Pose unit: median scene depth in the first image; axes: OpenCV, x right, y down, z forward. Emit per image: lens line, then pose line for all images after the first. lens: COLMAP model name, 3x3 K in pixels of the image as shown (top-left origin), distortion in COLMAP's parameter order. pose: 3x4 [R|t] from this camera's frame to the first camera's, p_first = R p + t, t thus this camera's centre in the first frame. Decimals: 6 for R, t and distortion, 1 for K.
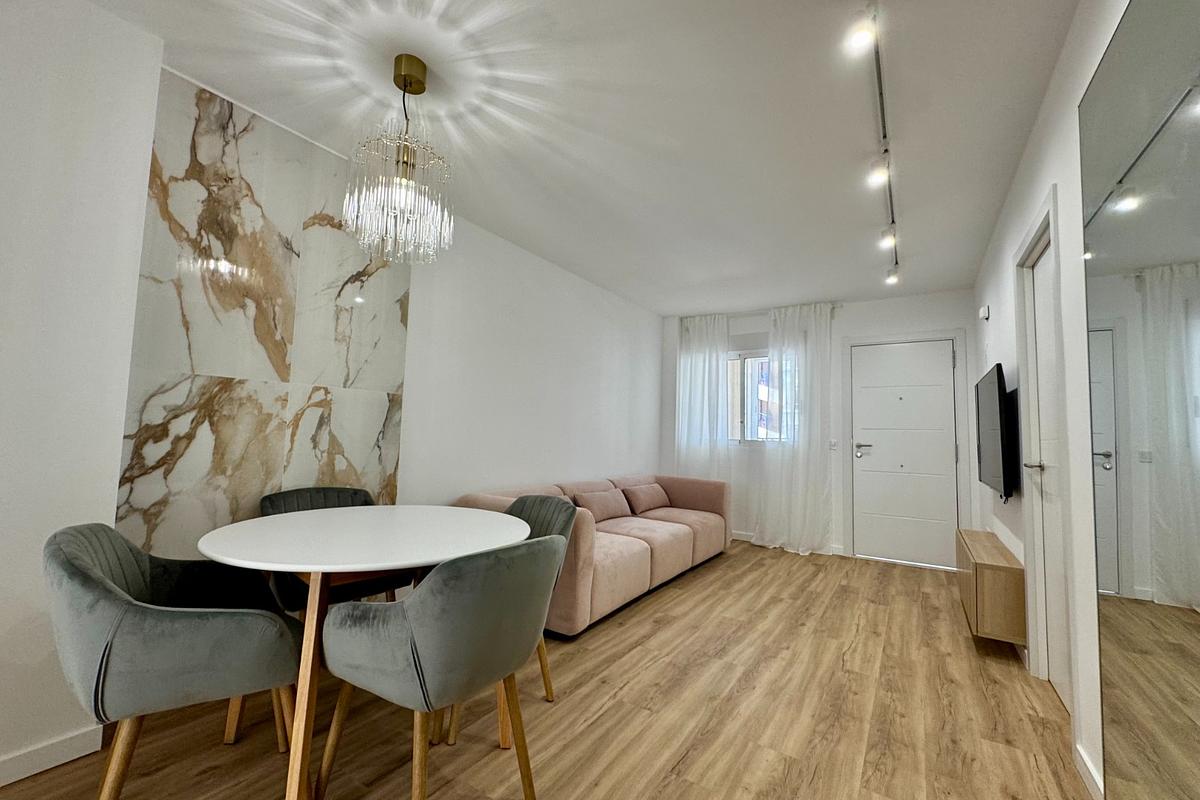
lens RADIAL K [[481.4, 0, 600.0], [0, 481.4, 400.0], [0, 0, 1]] dist [-0.004064, -0.000466]
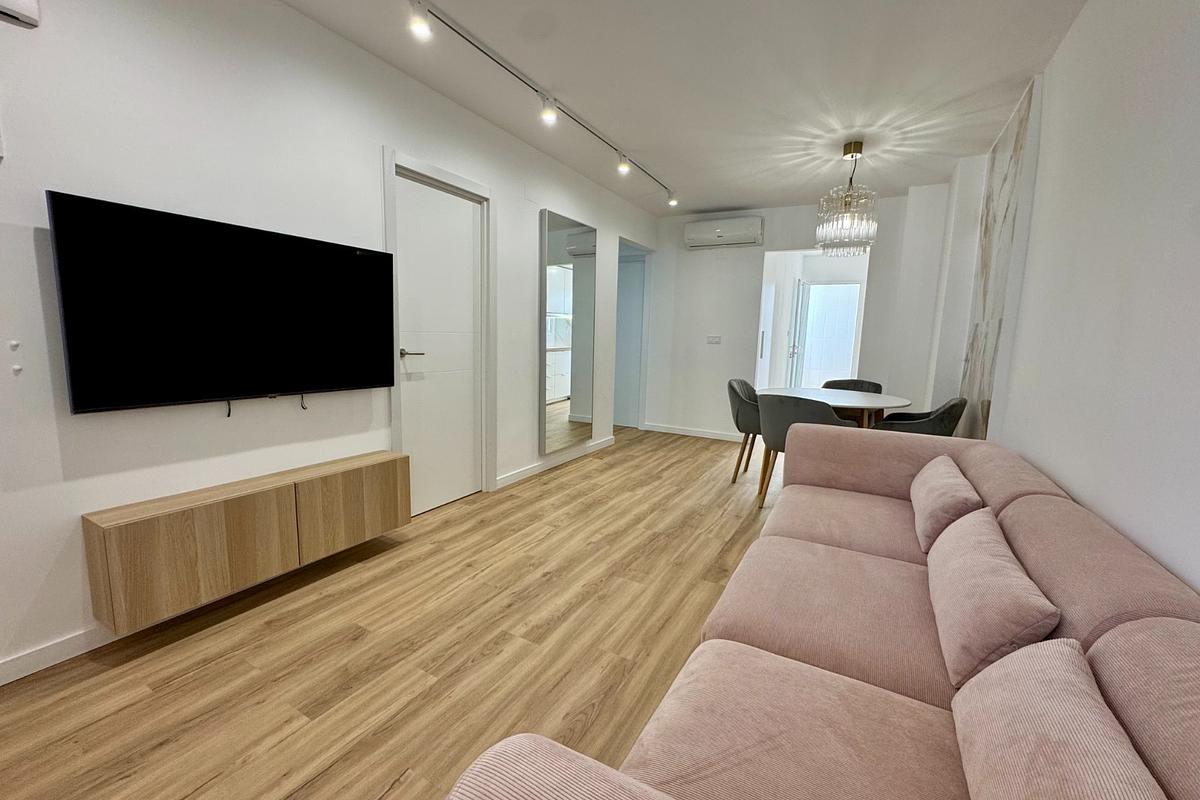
lens RADIAL K [[480.4, 0, 600.0], [0, 480.4, 400.0], [0, 0, 1]] dist [-0.004270, -0.000004]
pose [[-0.996609, -0.047766, -0.066997, 0.522694], [-0.052033, 0.996627, 0.063460, 0.158565], [0.063740, 0.066731, -0.995733, 2.333249]]
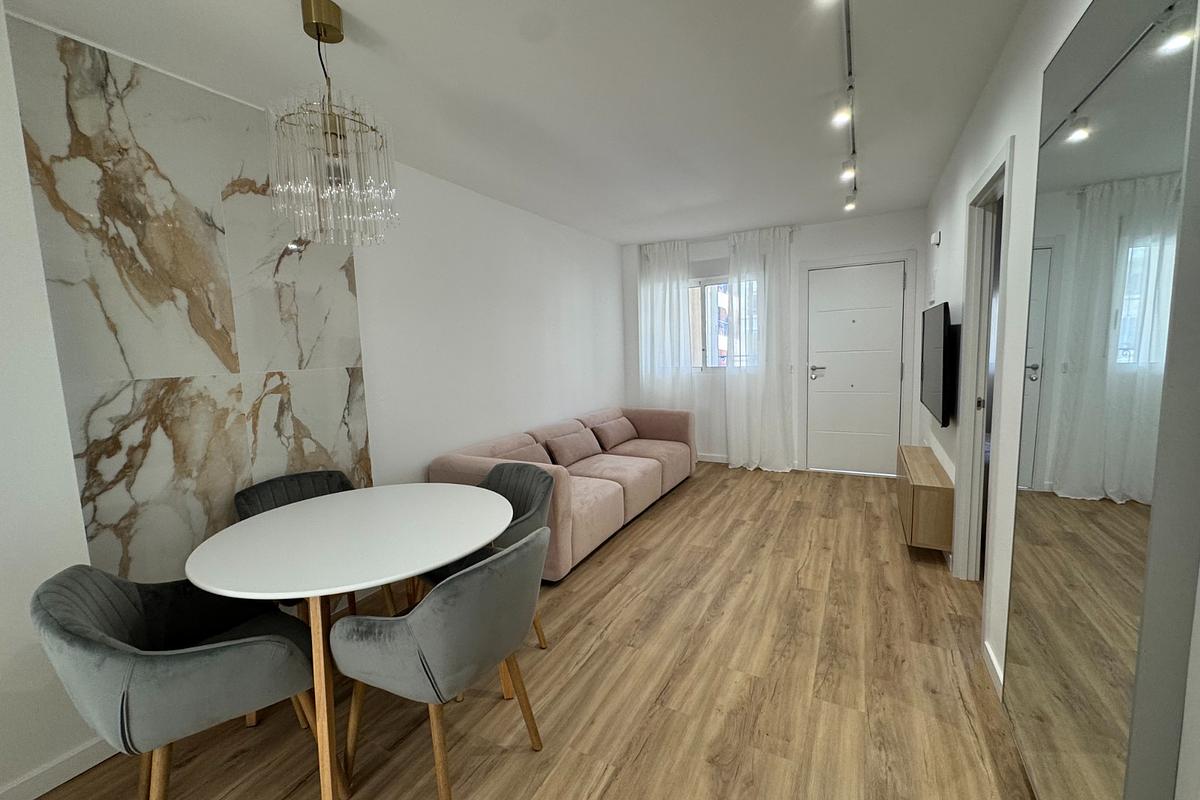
lens RADIAL K [[480.4, 0, 600.0], [0, 480.4, 400.0], [0, 0, 1]] dist [-0.004270, -0.000004]
pose [[0.994777, -0.072144, 0.072209, -0.011528], [0.057960, 0.981553, 0.182191, -0.116913], [-0.084021, -0.177054, 0.980608, 0.002211]]
